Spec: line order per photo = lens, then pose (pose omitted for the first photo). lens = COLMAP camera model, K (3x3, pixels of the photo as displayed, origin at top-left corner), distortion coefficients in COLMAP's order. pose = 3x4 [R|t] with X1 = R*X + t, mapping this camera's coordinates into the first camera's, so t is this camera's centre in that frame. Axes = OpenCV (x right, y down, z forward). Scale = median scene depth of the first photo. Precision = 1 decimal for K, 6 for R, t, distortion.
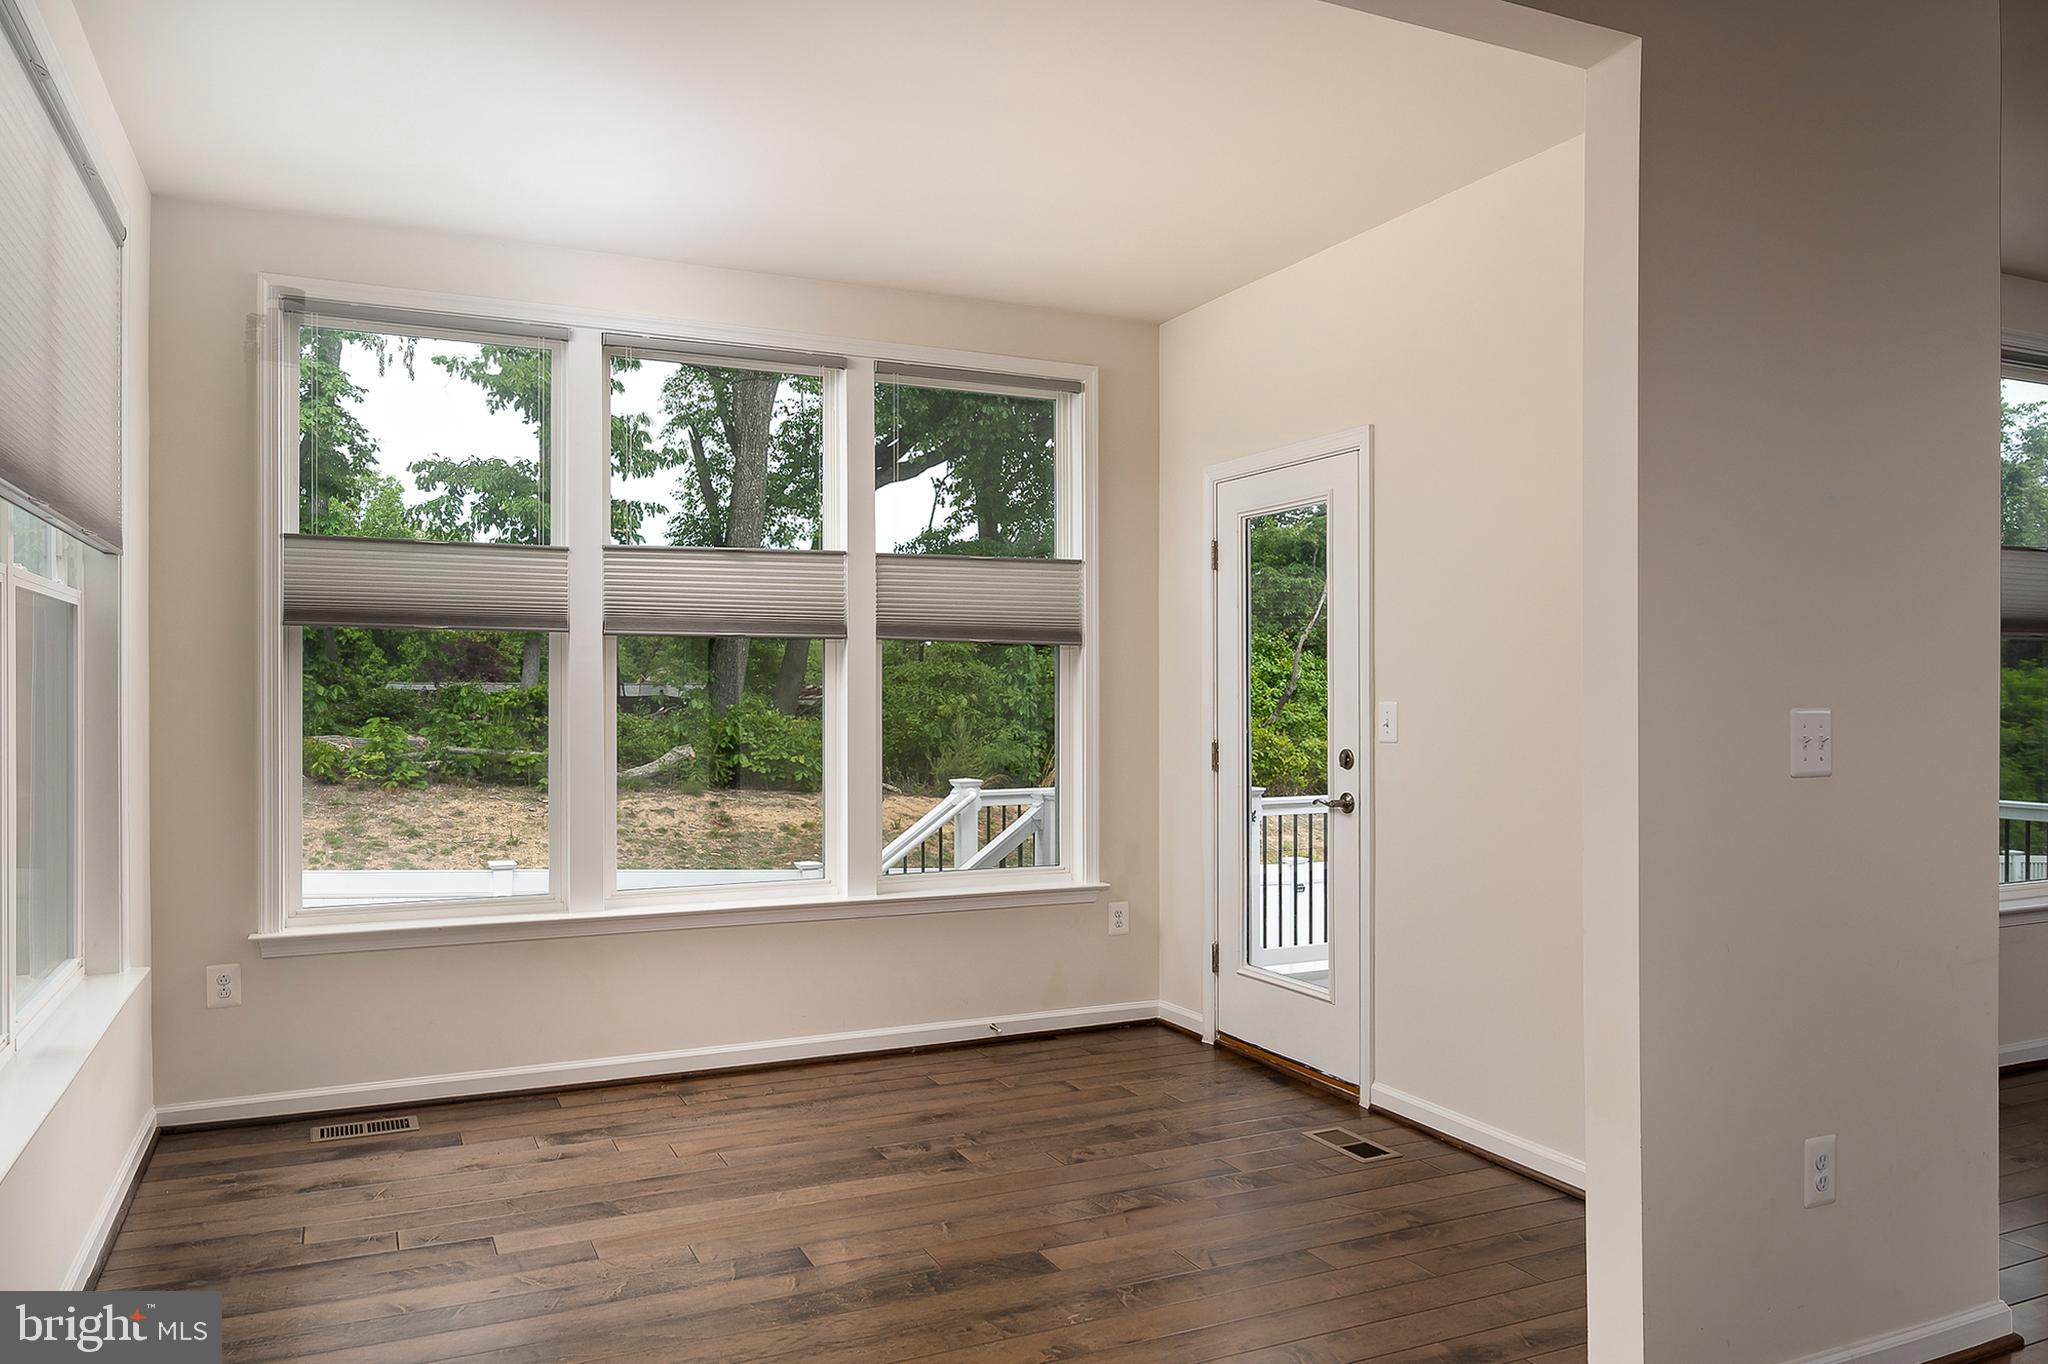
lens RADIAL K [[1402.0, 0, 1024.0], [0, 1402.0, 682.0], [0, 0, 1]] dist [-0.001911, 0.002552]
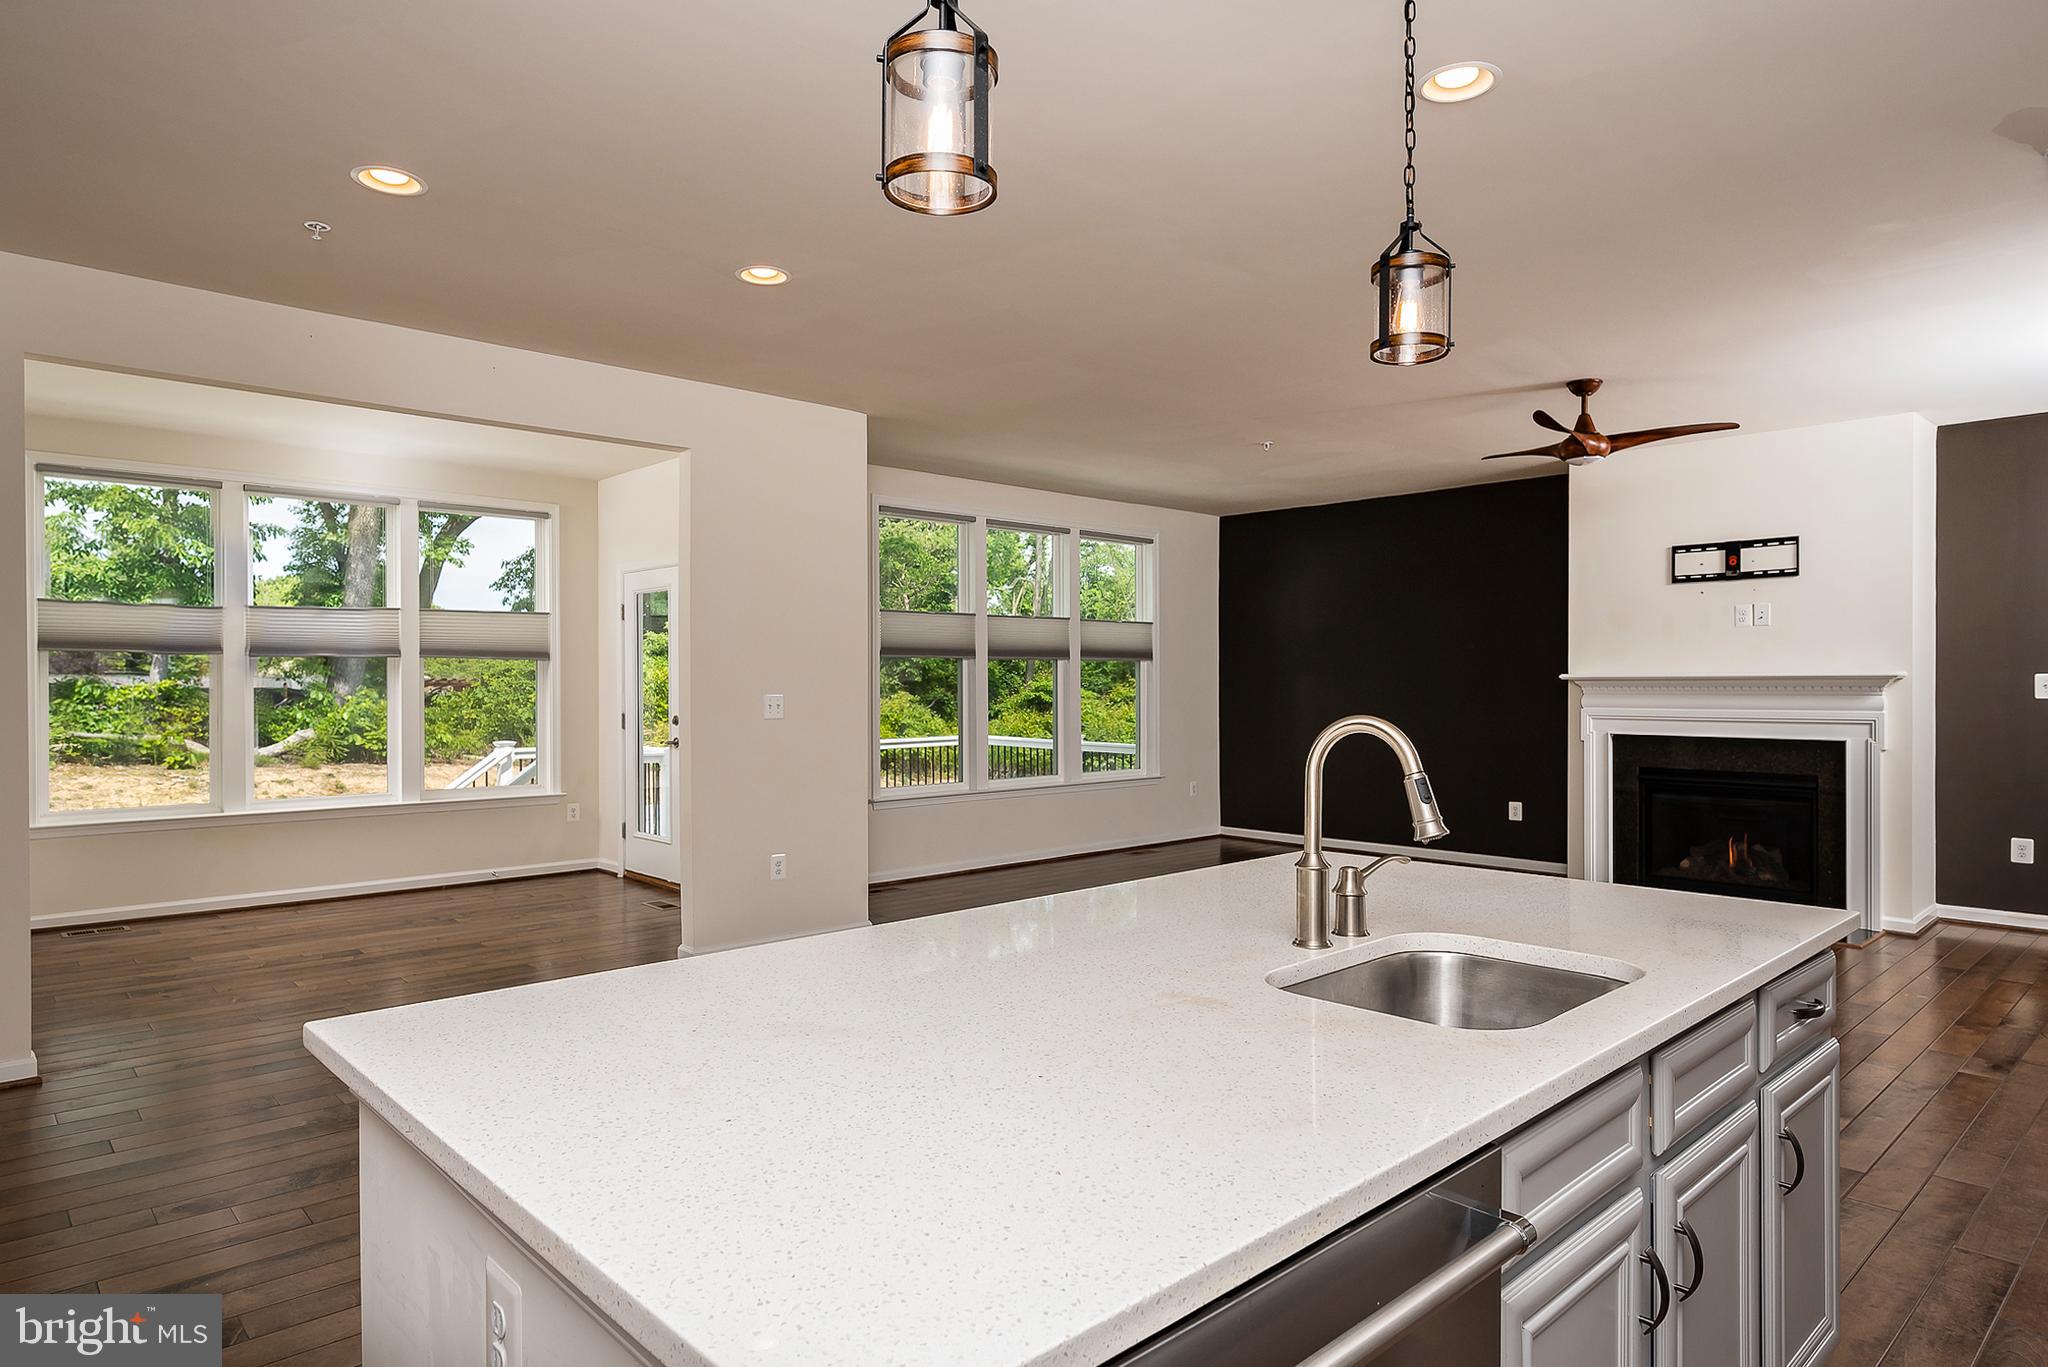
lens RADIAL K [[1187.1, 0, 1024.0], [0, 1187.1, 683.5], [0, 0, 1]] dist [-0.005988, -0.001088]
pose [[0.953030, -0.001906, 0.302869, 0.142325], [-0.000592, 0.999967, 0.008157, -0.008306], [-0.302874, -0.007953, 0.952997, -0.558933]]
